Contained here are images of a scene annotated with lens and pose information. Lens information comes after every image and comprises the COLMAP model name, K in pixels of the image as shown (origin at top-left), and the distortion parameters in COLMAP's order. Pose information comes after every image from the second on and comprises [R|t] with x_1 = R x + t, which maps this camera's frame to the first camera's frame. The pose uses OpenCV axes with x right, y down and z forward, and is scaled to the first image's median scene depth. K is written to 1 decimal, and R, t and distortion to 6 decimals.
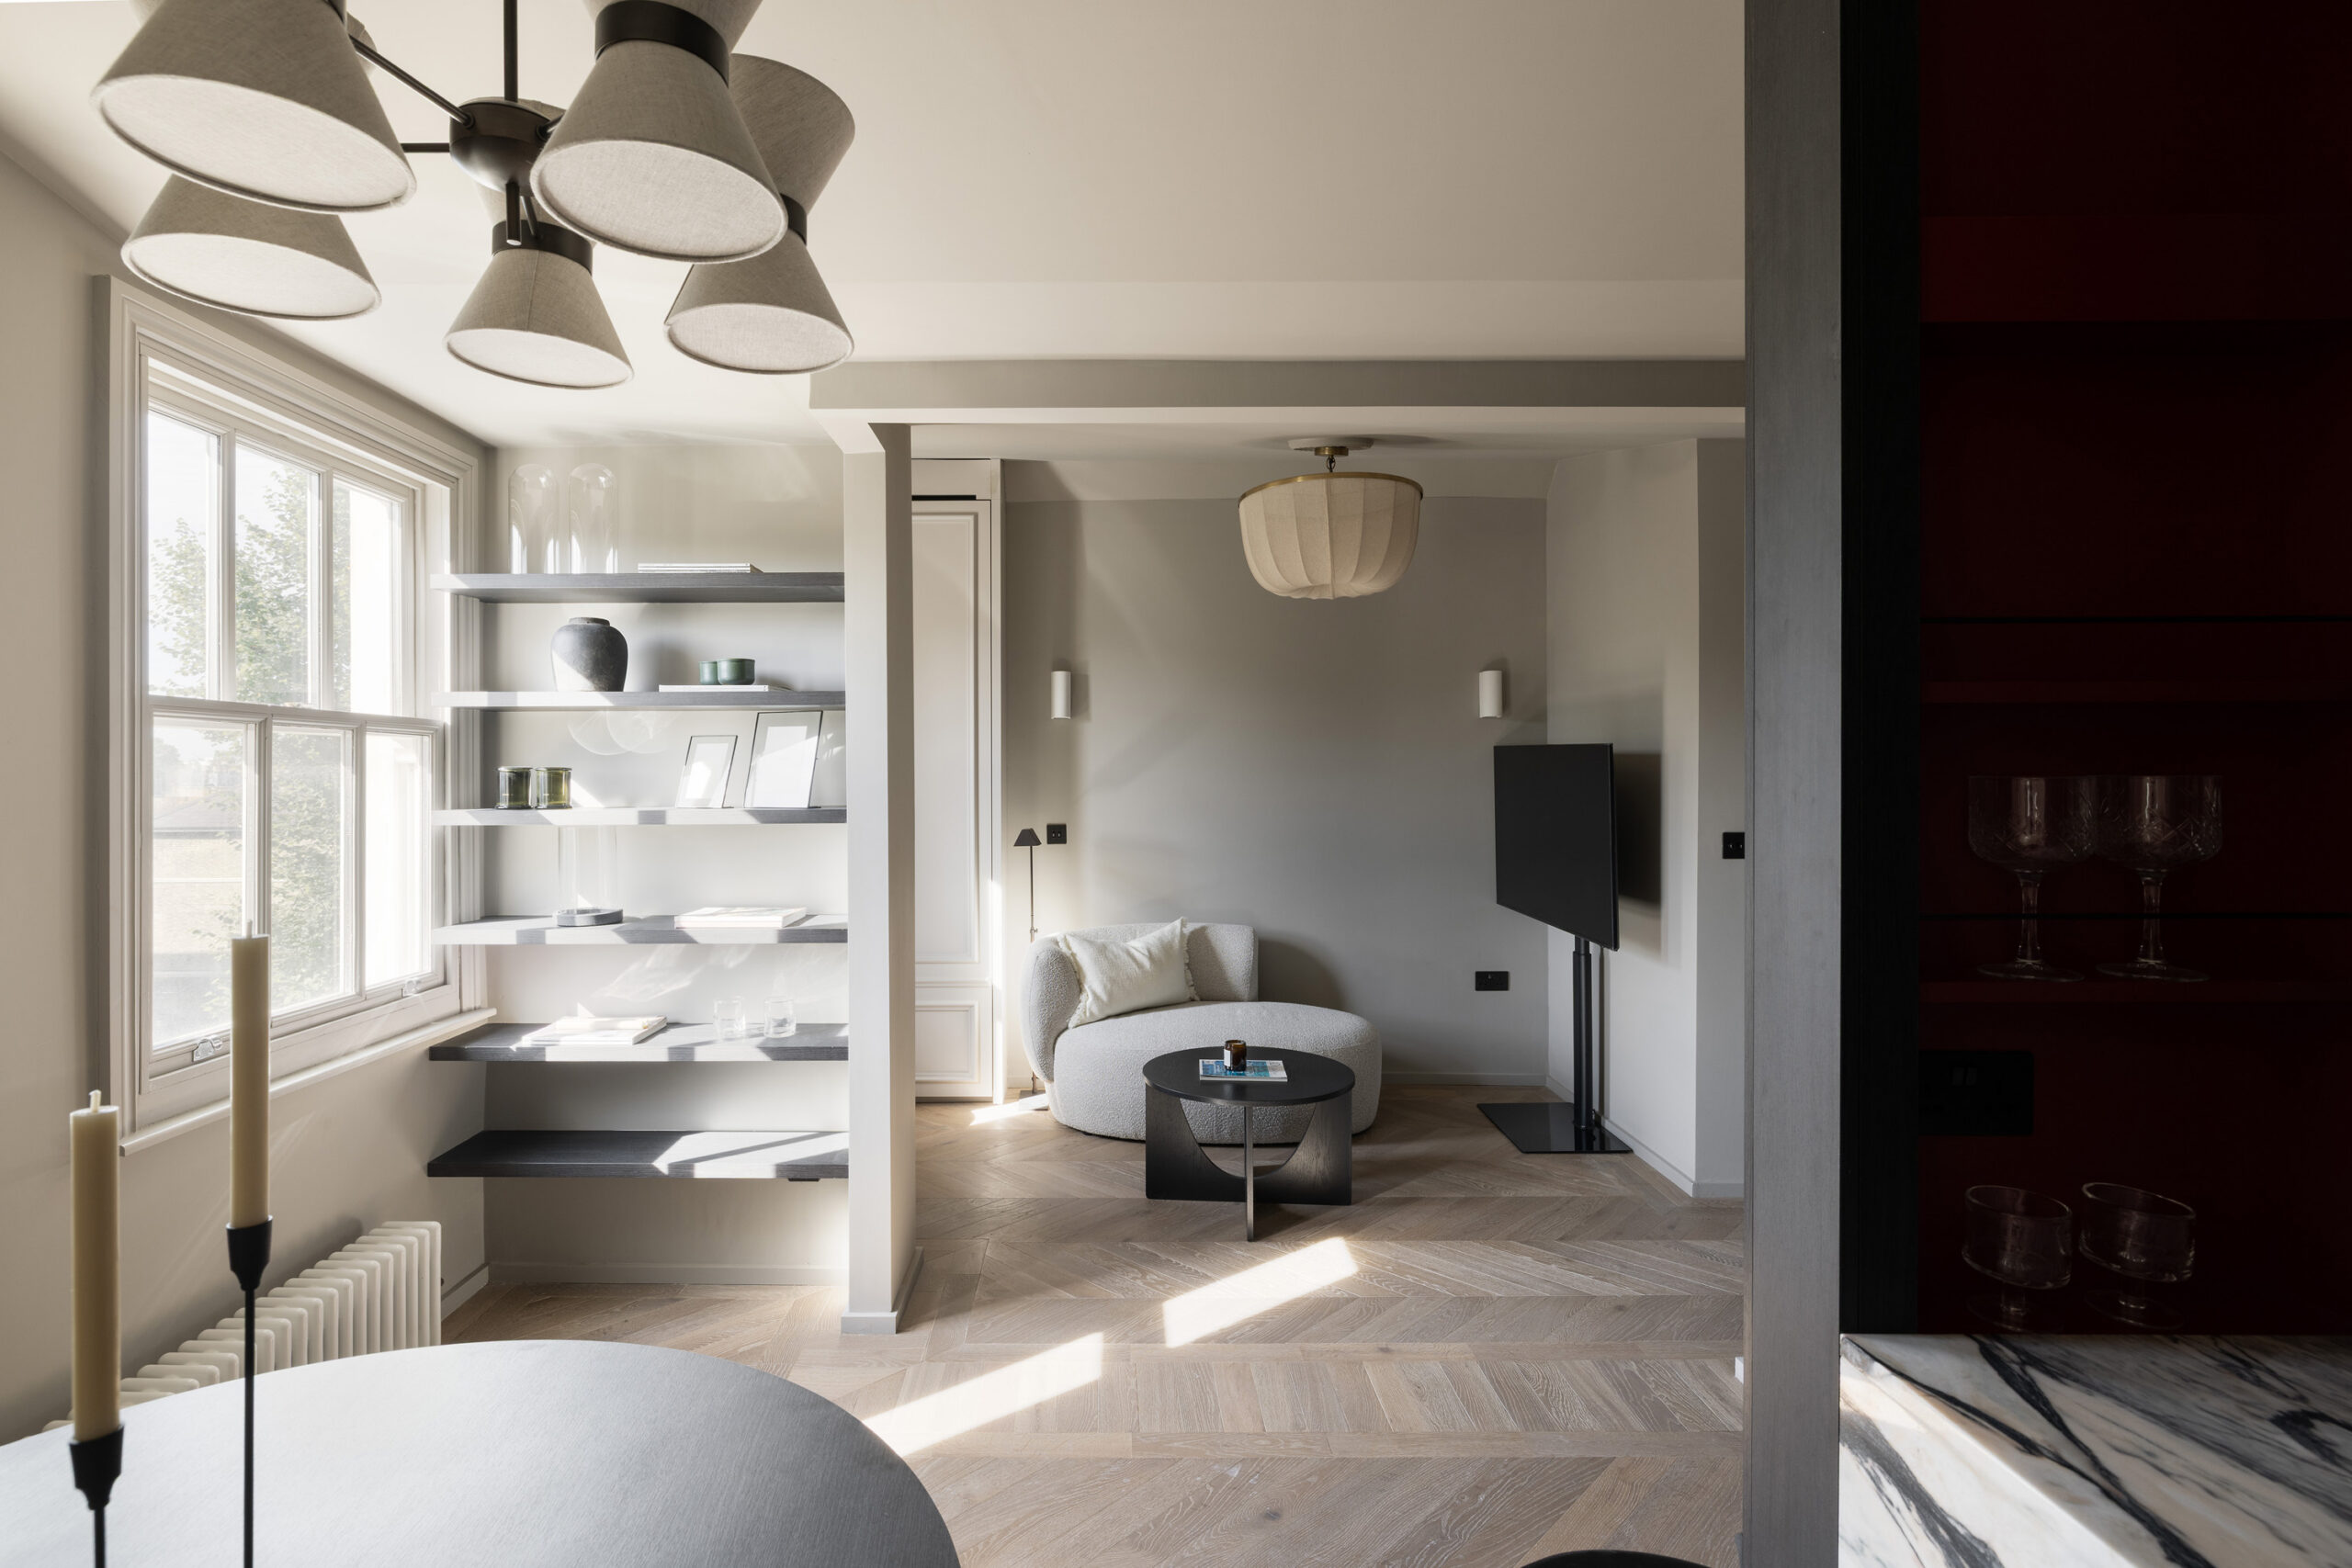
lens RADIAL K [[1152.8, 0, 1145.2], [0, 1152.8, 780.7], [0, 0, 1]] dist [0.001549, 0.000717]
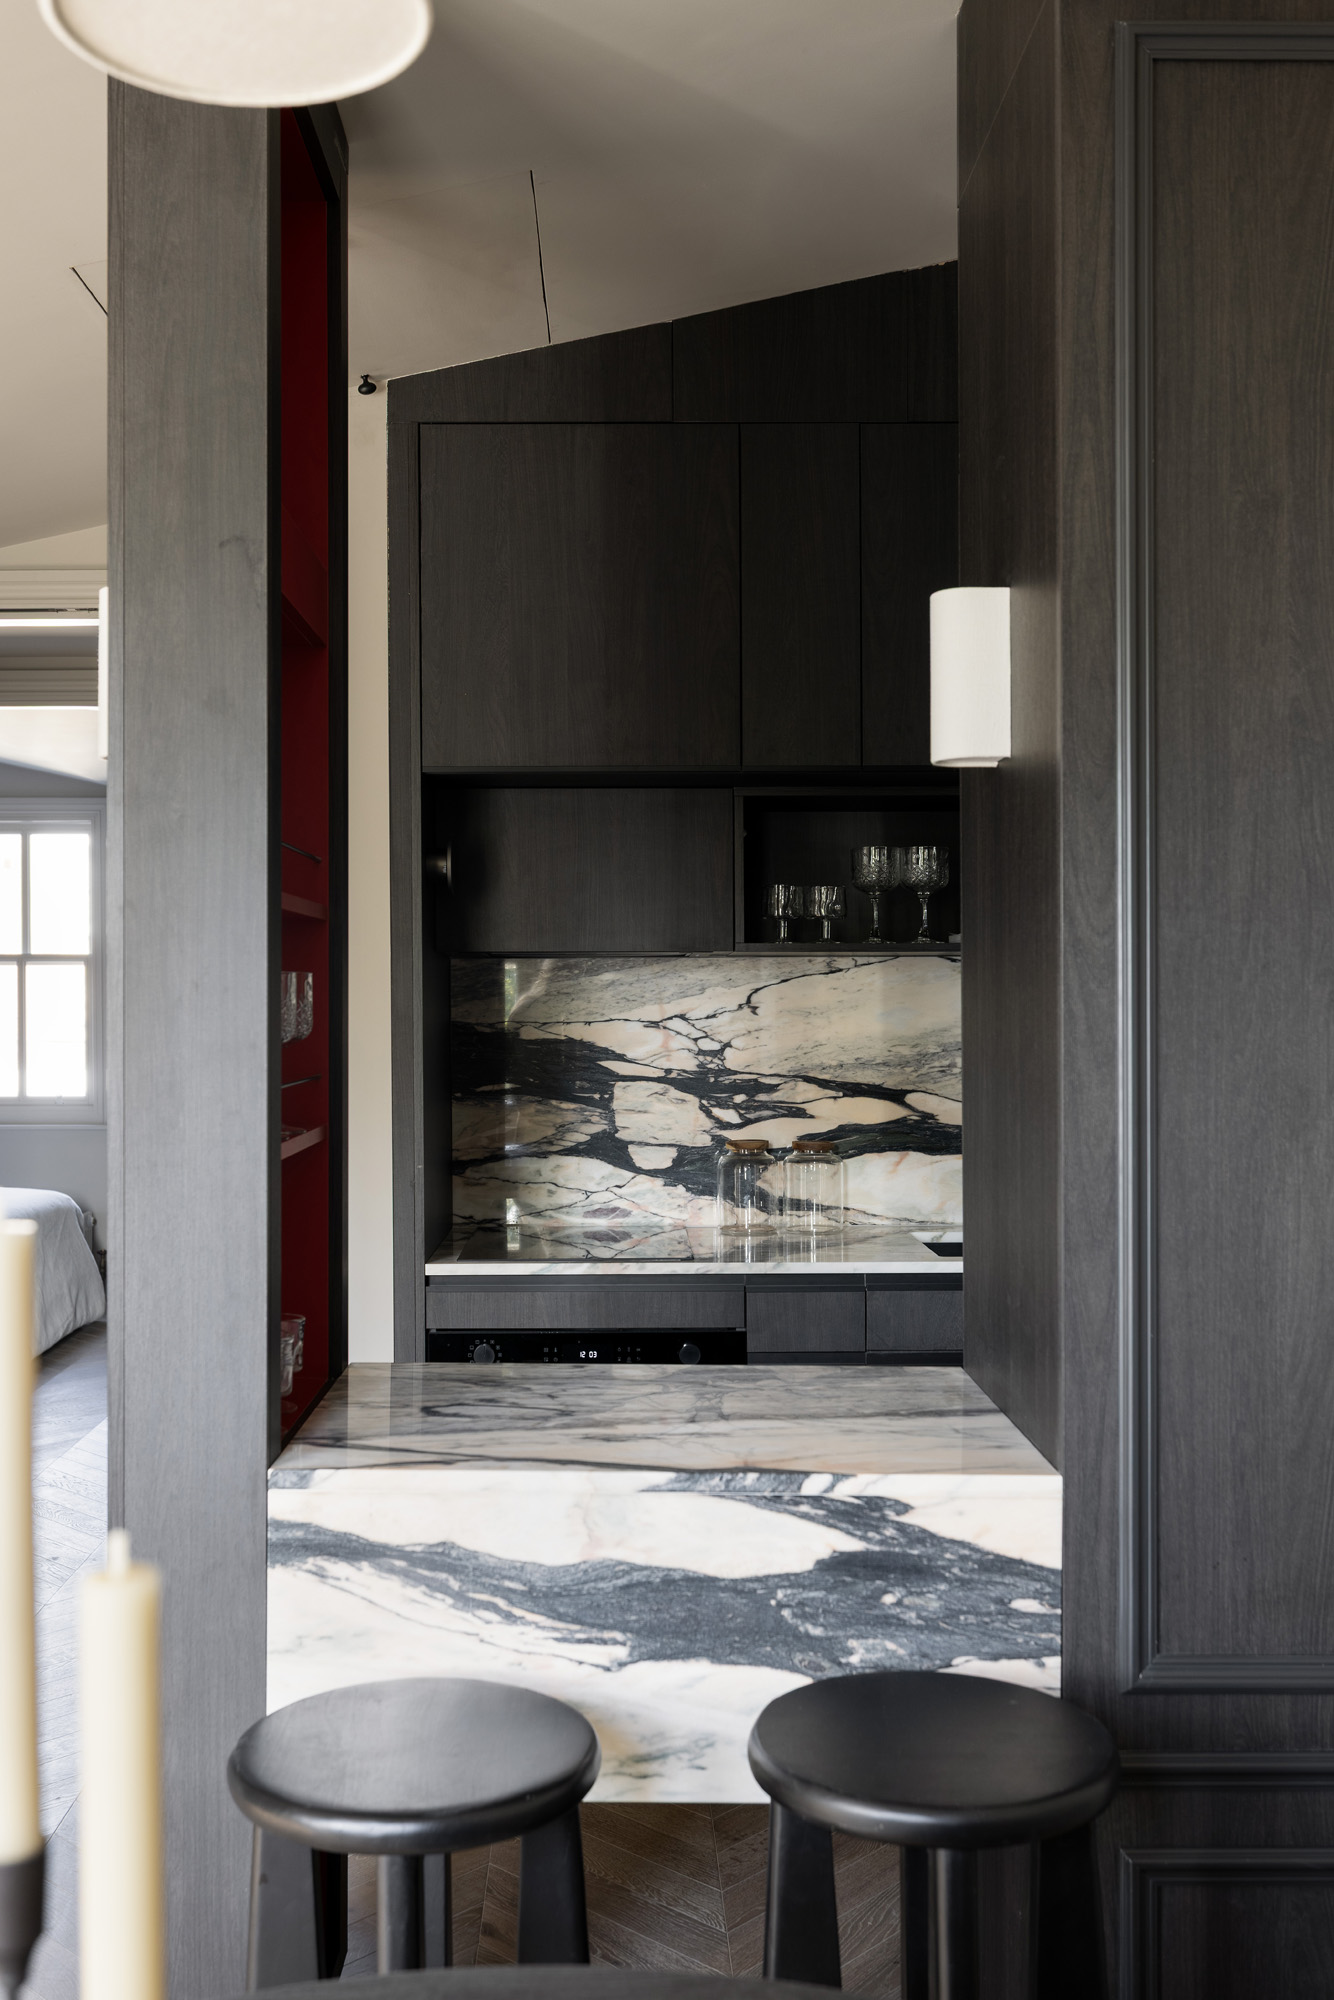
lens RADIAL K [[1881.5, 0, 667.0], [0, 1881.5, 1000.0], [0, 0, 1]] dist [-0.007342, -0.003433]
pose [[0.027282, 0.004779, 0.999616, -0.284400], [0.007396, 0.999960, -0.004983, 0.009456], [-0.999600, 0.007529, 0.027245, 0.134471]]
